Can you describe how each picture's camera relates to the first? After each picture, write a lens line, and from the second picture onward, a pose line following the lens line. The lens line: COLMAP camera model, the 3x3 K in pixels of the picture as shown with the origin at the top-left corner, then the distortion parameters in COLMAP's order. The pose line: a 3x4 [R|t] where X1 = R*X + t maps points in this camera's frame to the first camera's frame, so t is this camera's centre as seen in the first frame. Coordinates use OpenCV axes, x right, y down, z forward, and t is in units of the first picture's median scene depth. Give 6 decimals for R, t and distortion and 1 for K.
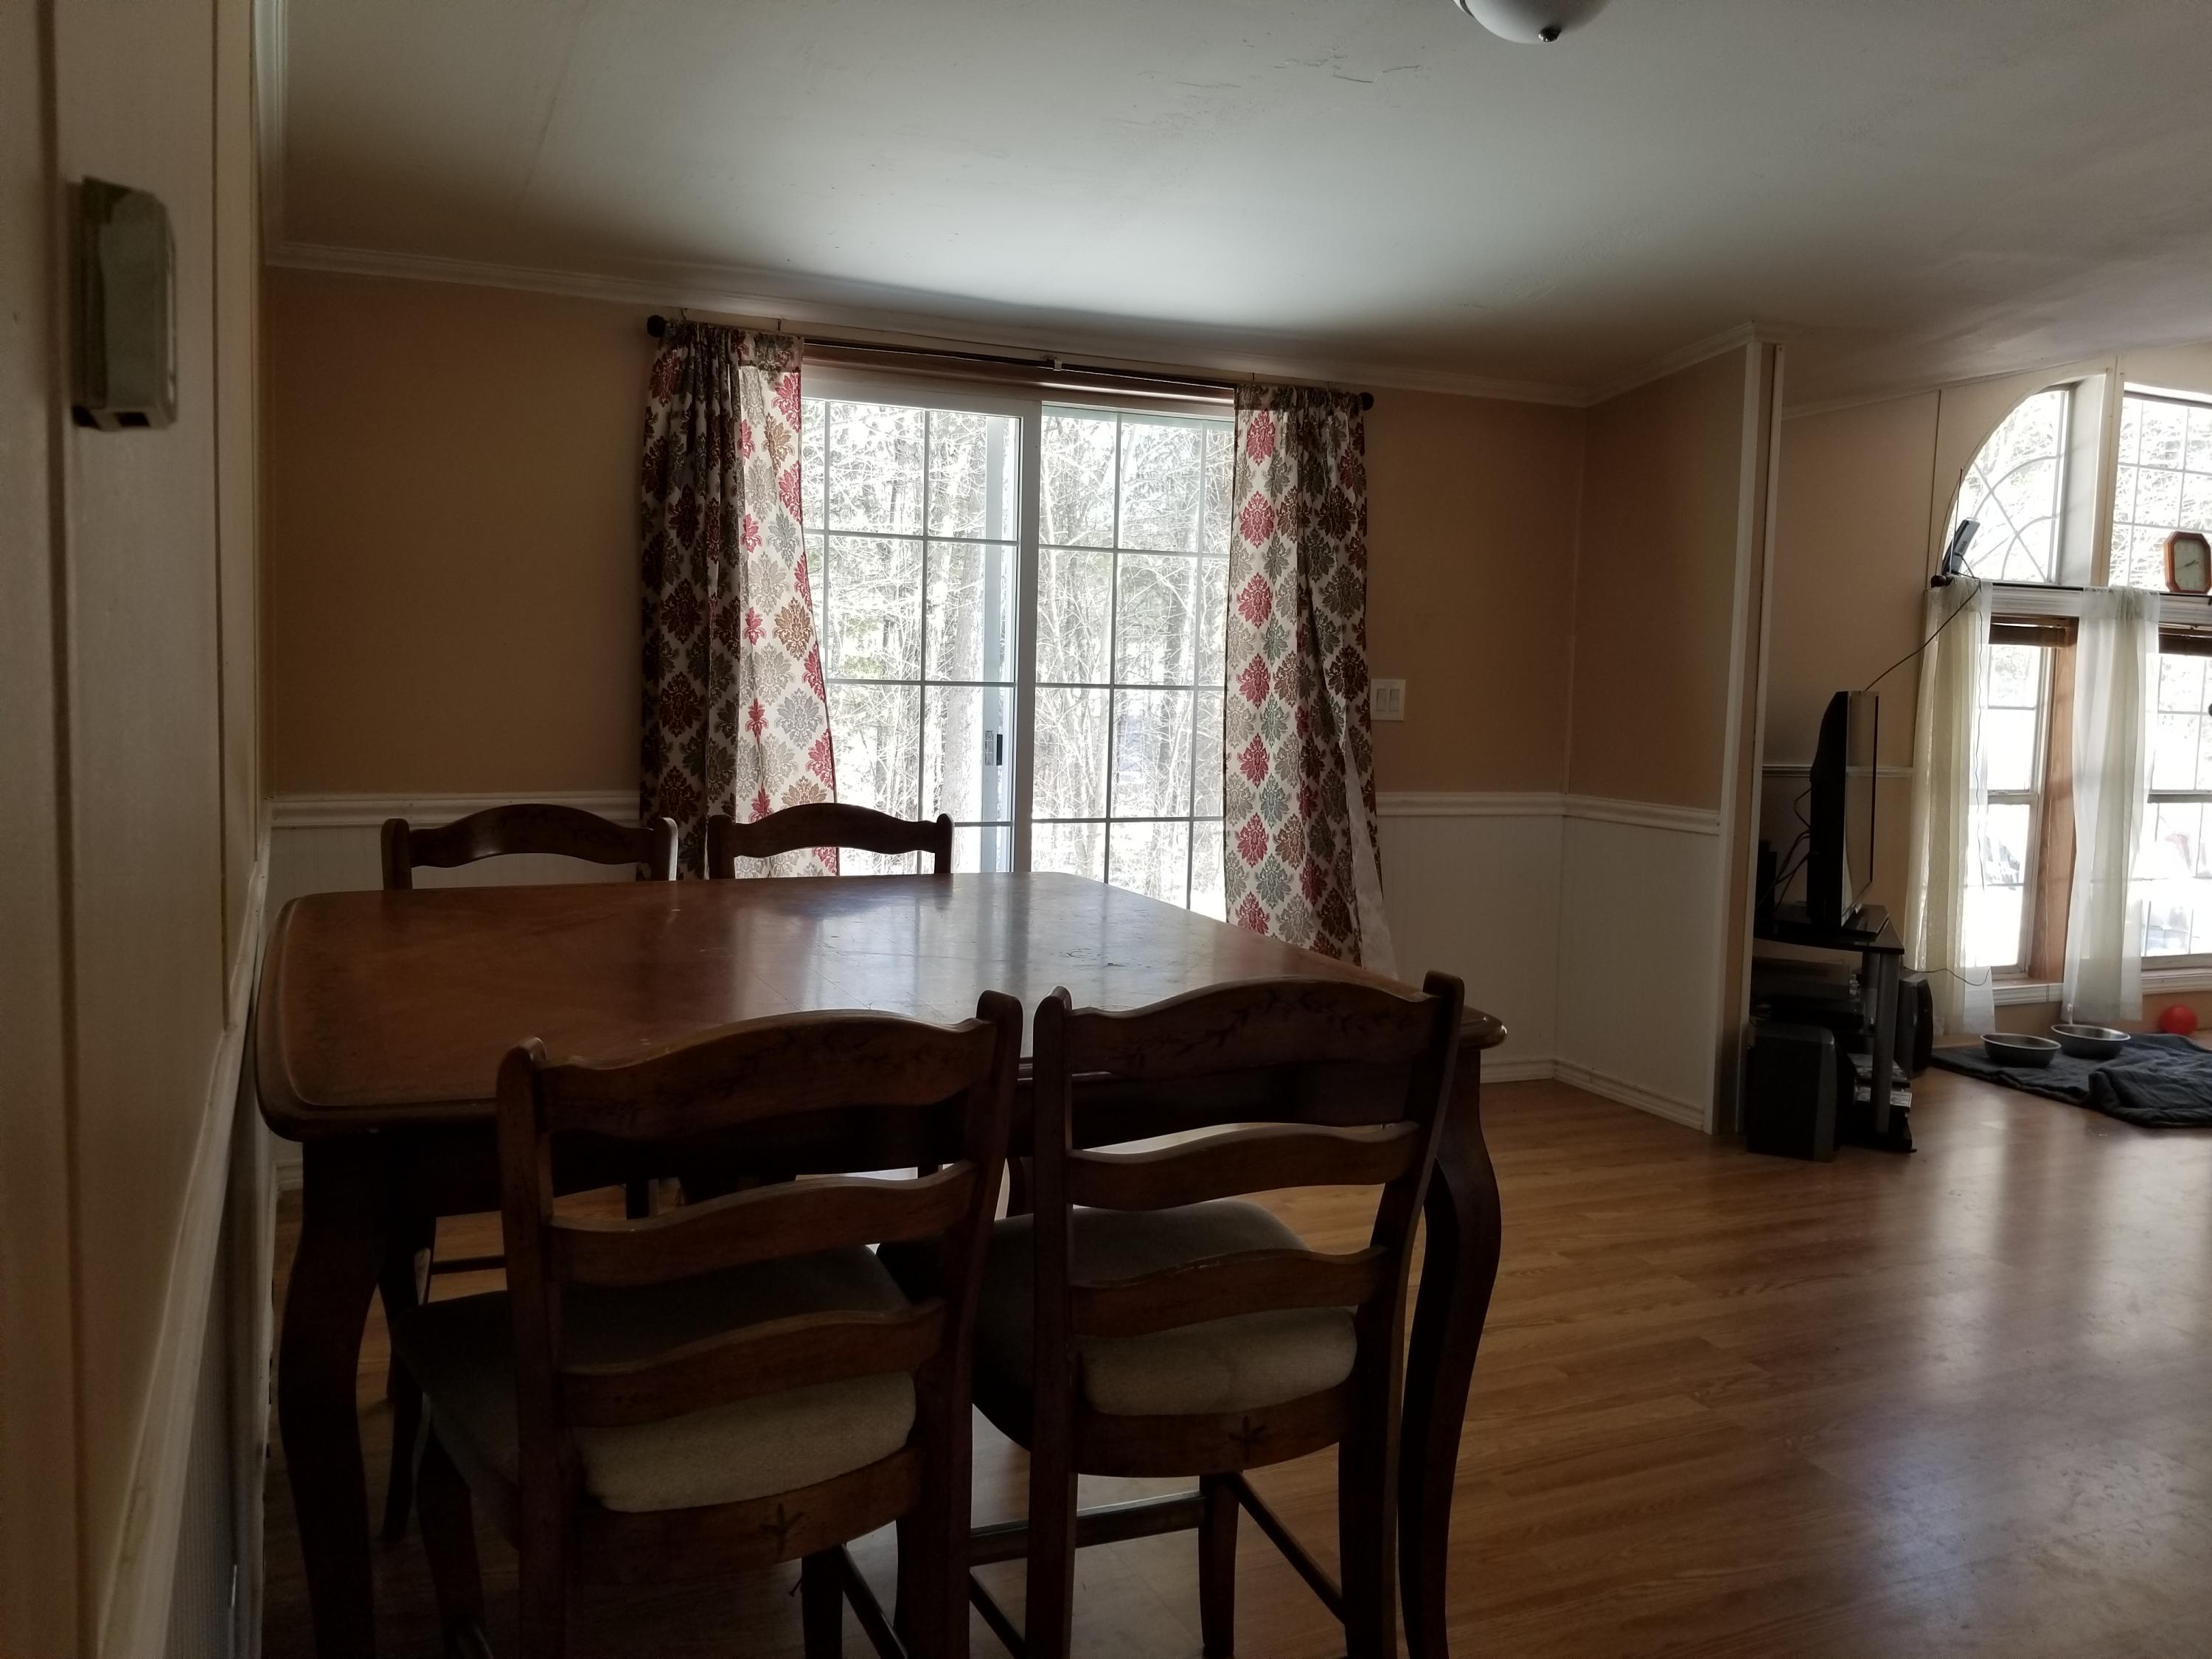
lens RADIAL K [[1719.5, 0, 1051.7], [0, 1719.5, 806.6], [0, 0, 1]] dist [0.074522, -0.109275]
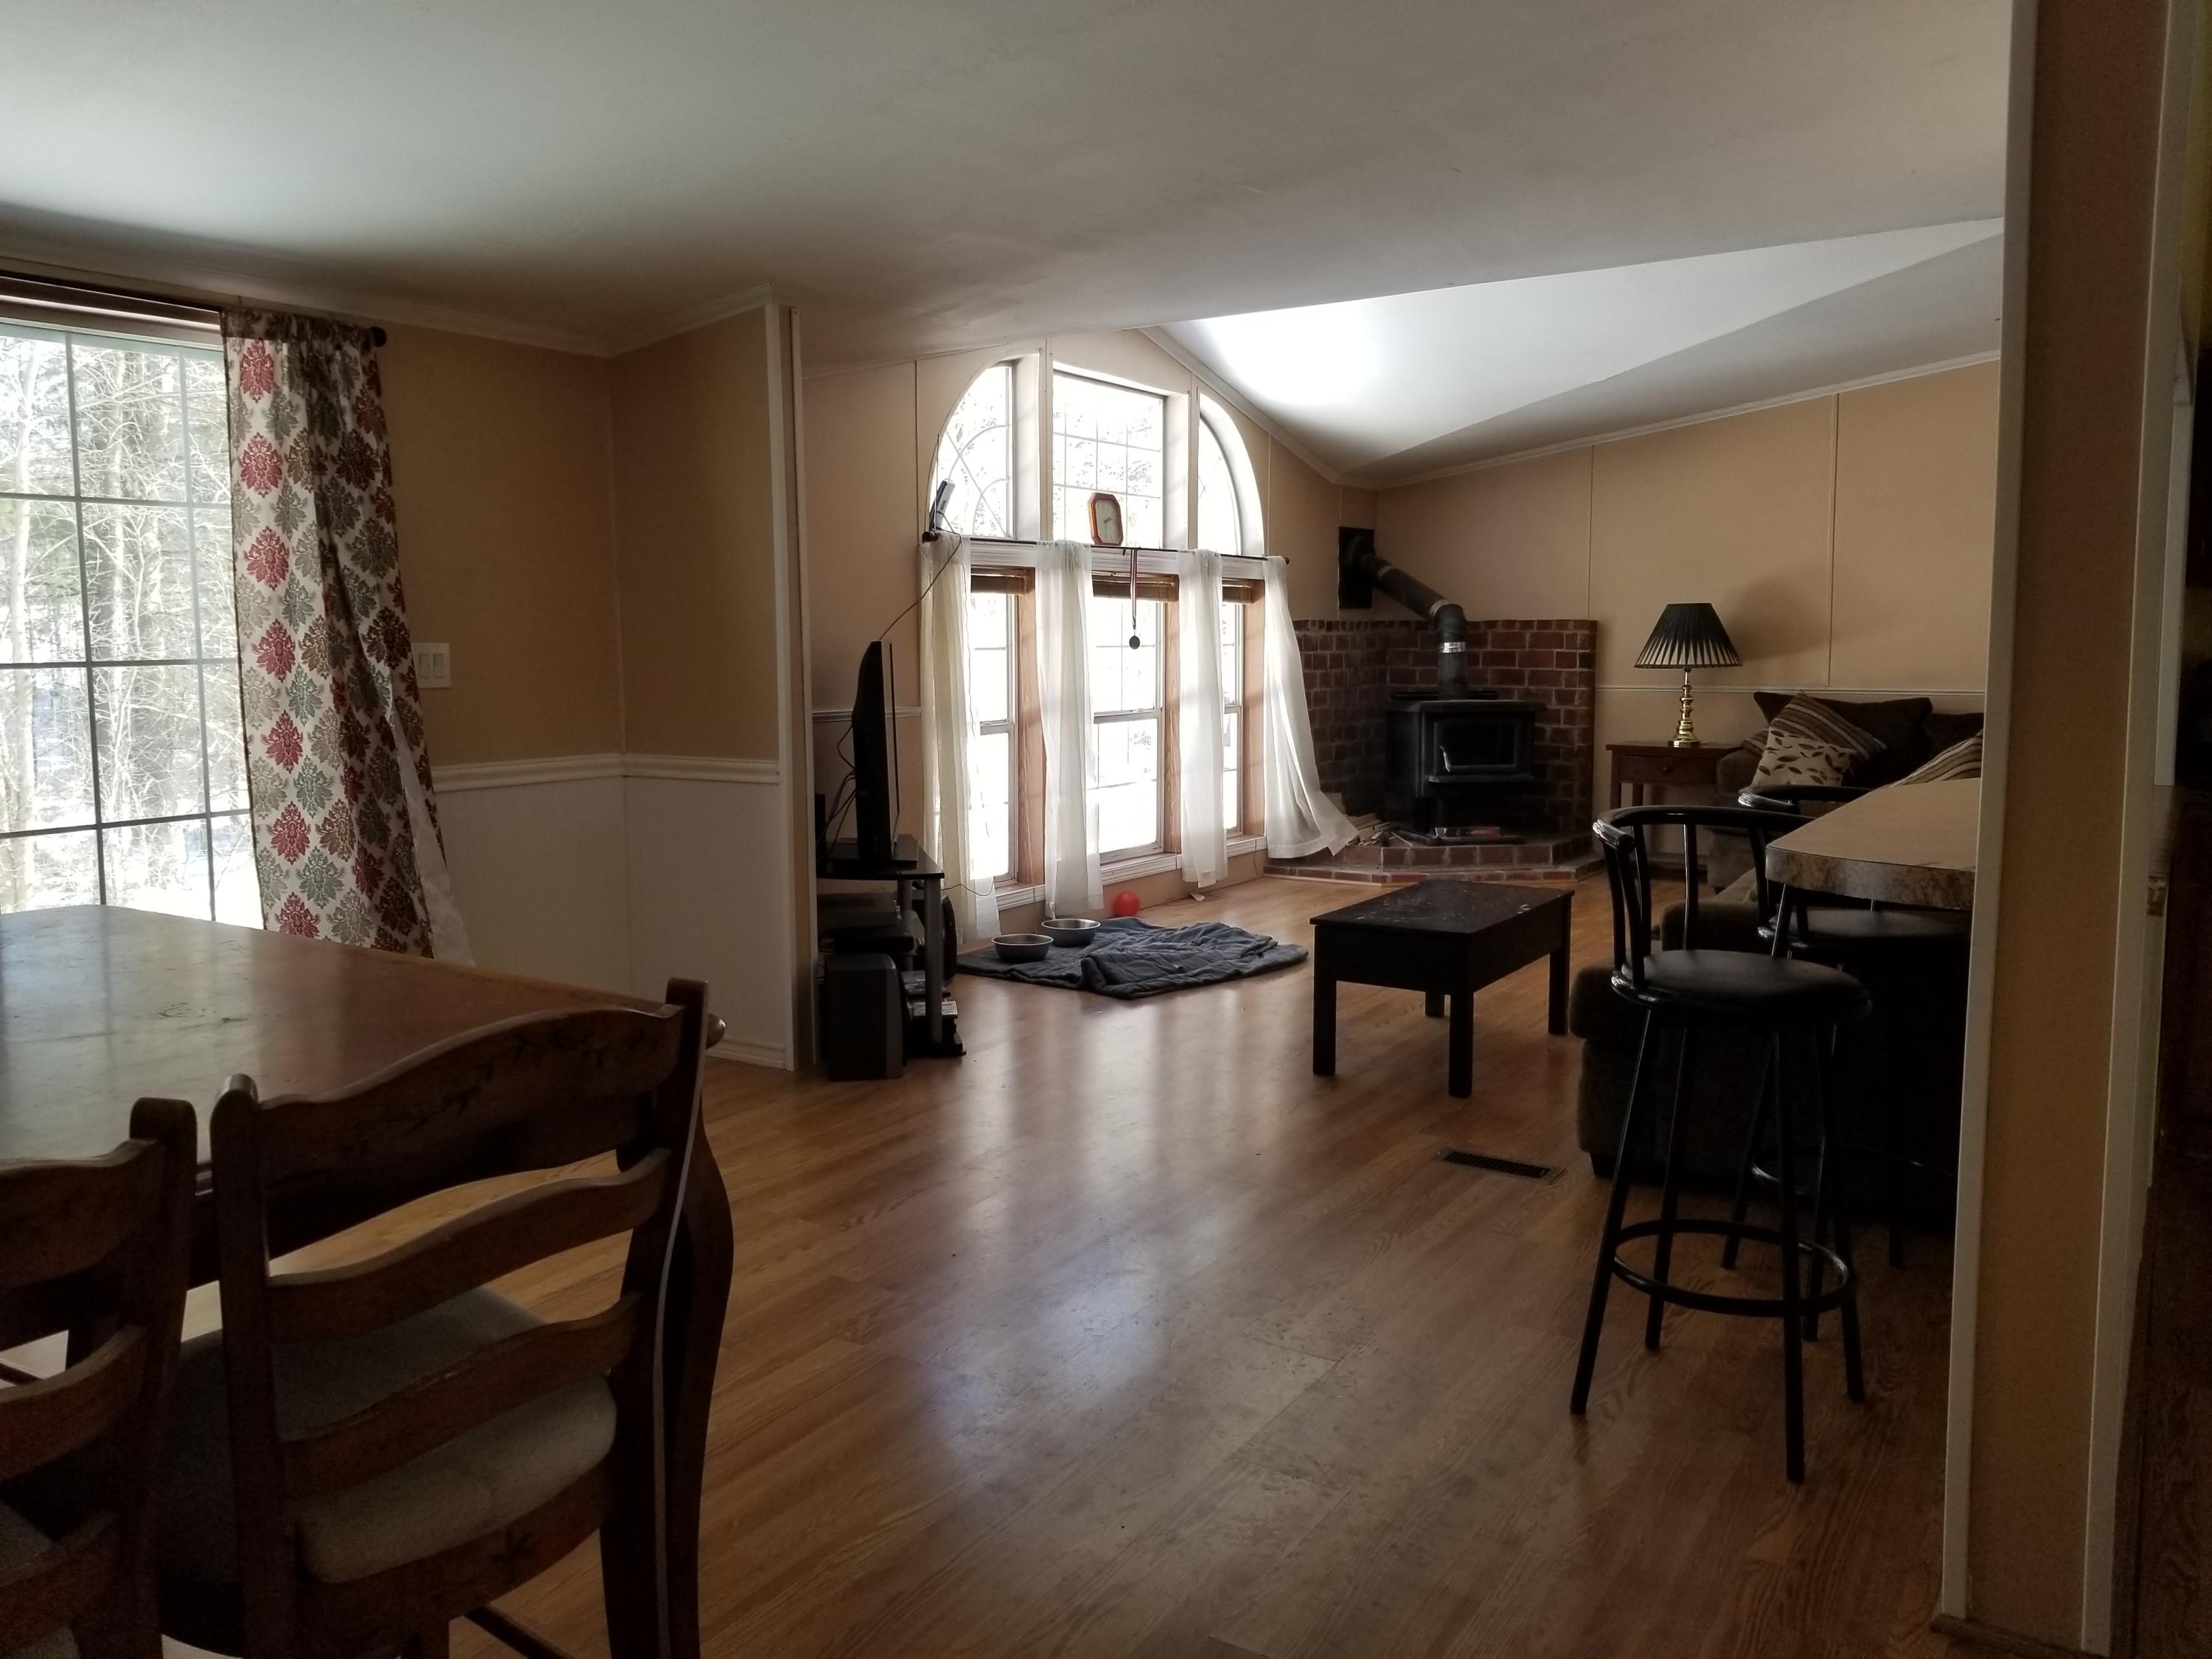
lens RADIAL K [[1719.5, 0, 1055.8], [0, 1719.5, 793.7], [0, 0, 1]] dist [0.074522, -0.109275]
pose [[0.838103, -0.085995, 0.538691, -0.030493], [0.075196, 0.996282, 0.042052, -0.008204], [-0.540304, 0.005264, 0.841453, 0.046336]]
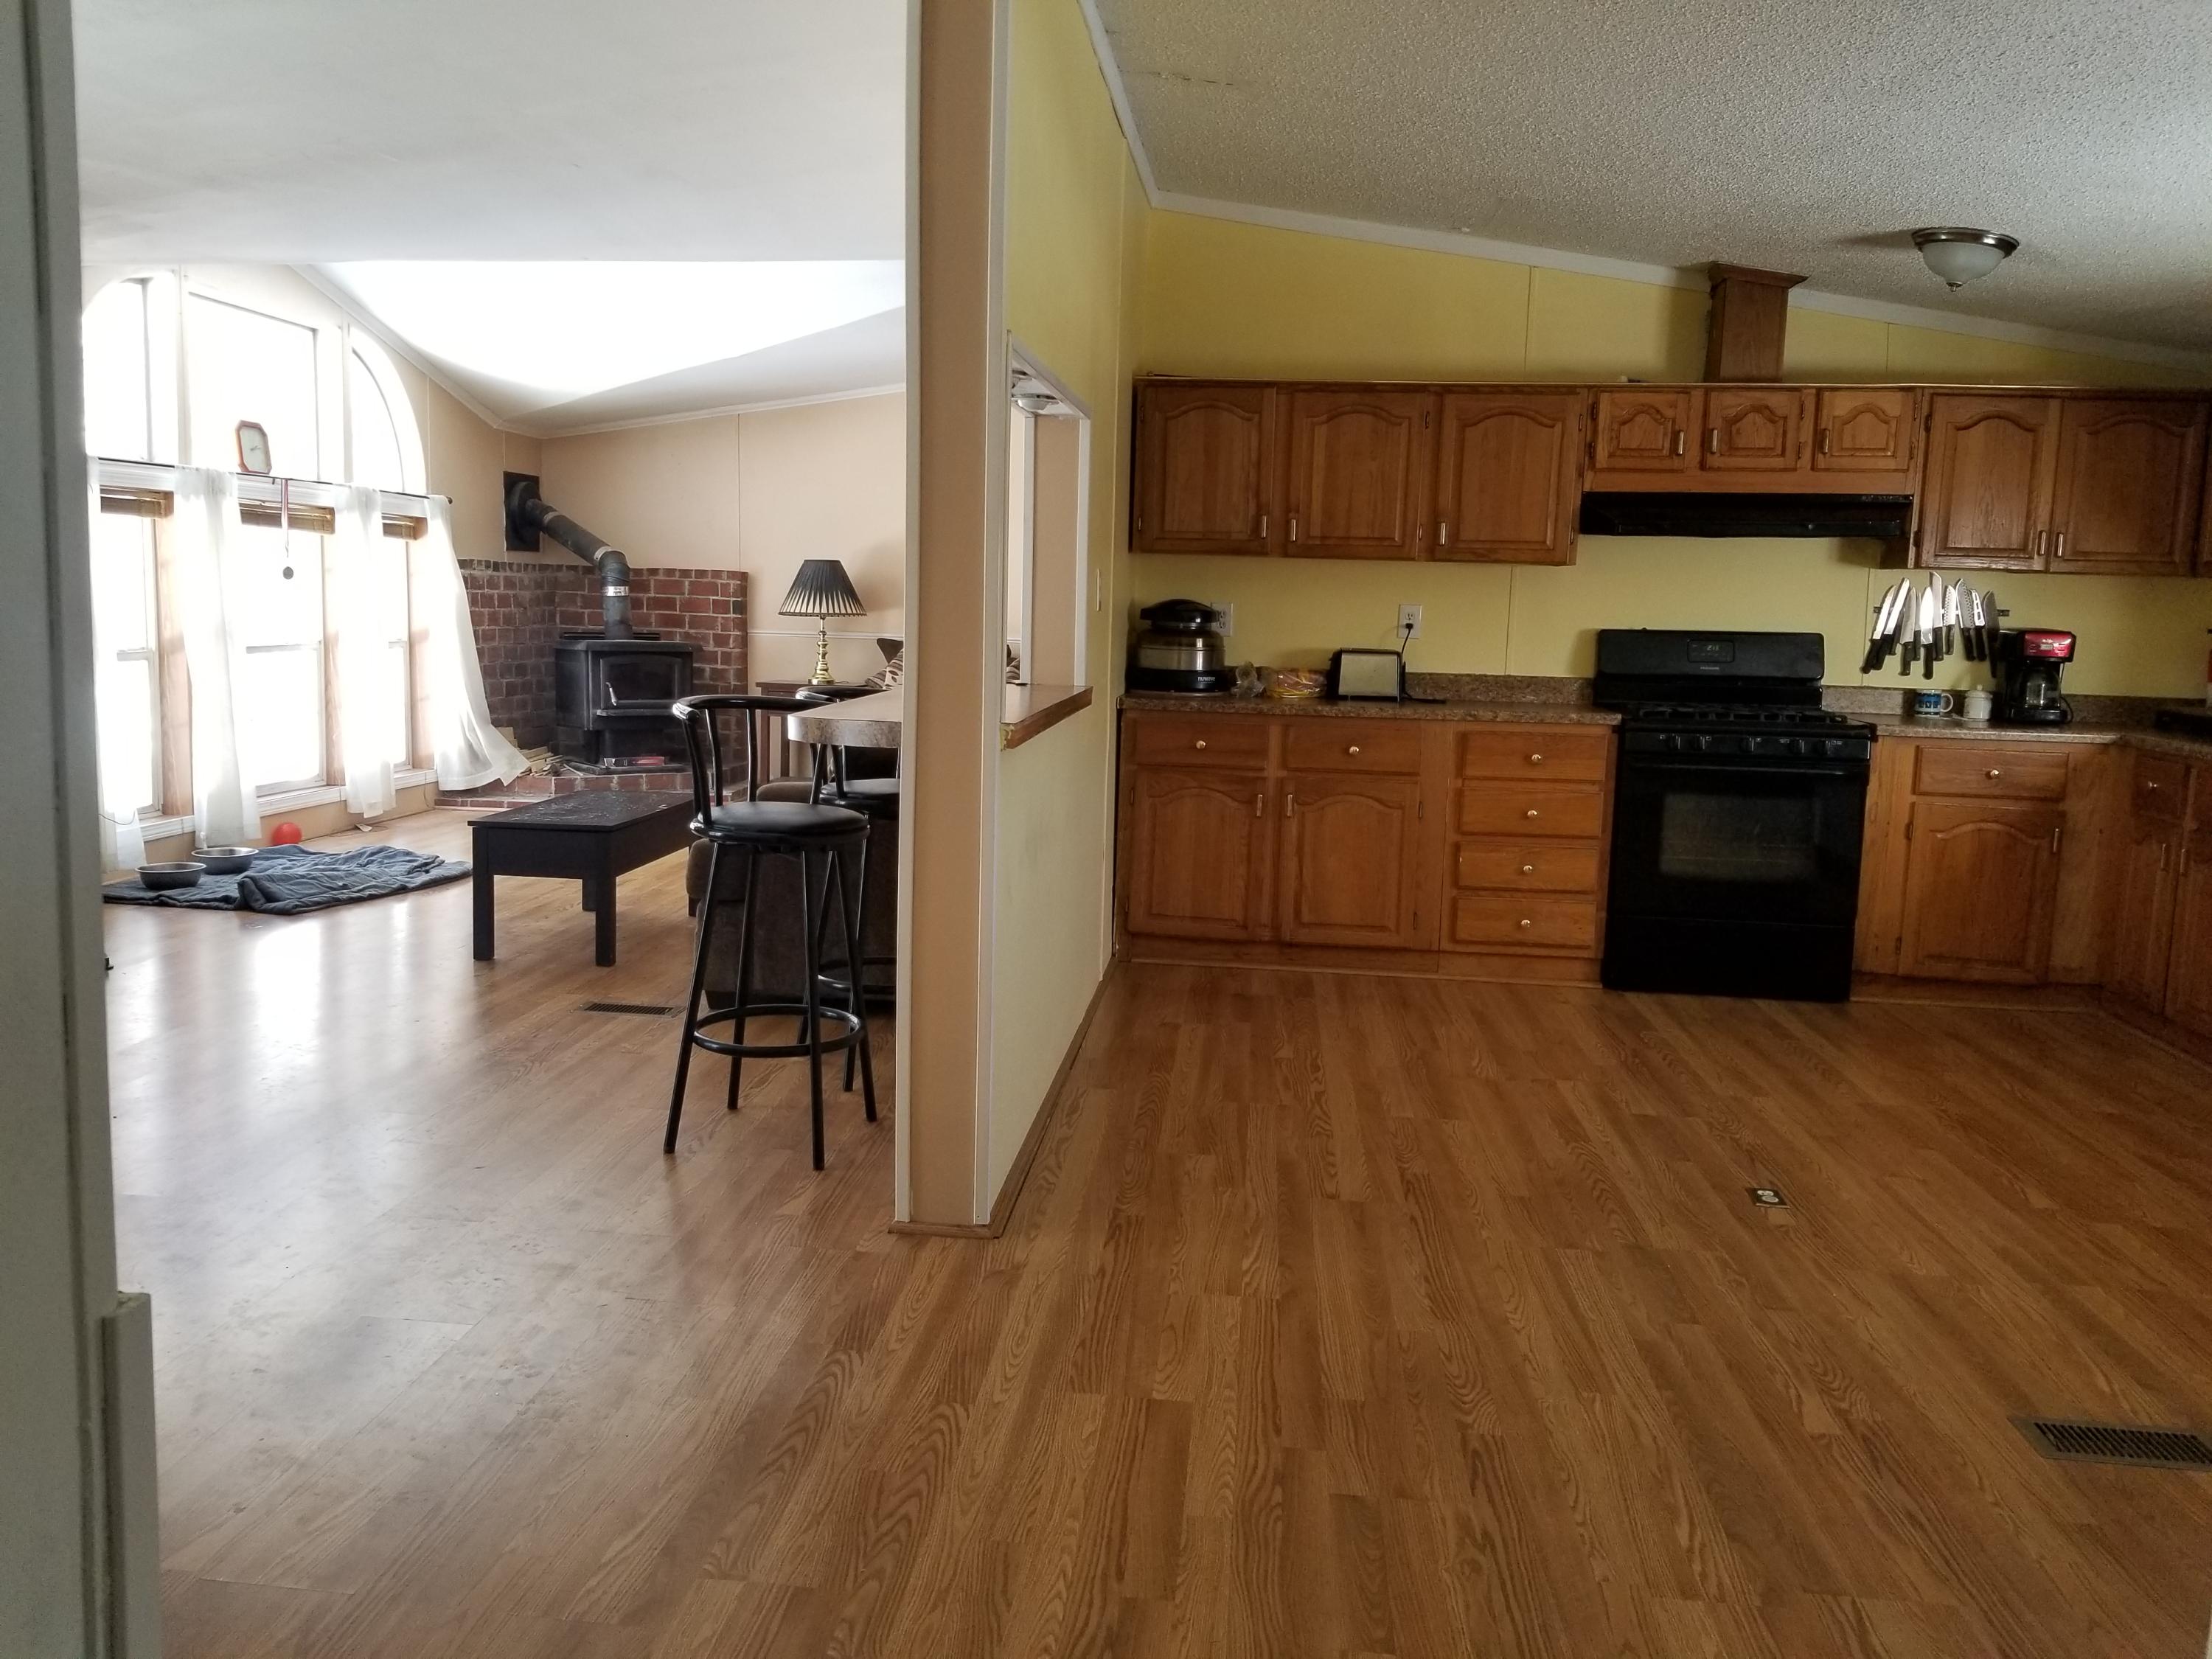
lens RADIAL K [[1719.5, 0, 1076.4], [0, 1719.5, 798.1], [0, 0, 1]] dist [0.074522, -0.109275]
pose [[0.504843, -0.117893, 0.855122, -0.133772], [0.061437, 0.993025, 0.100634, 0.014662], [-0.861022, 0.001731, 0.508565, -0.102789]]
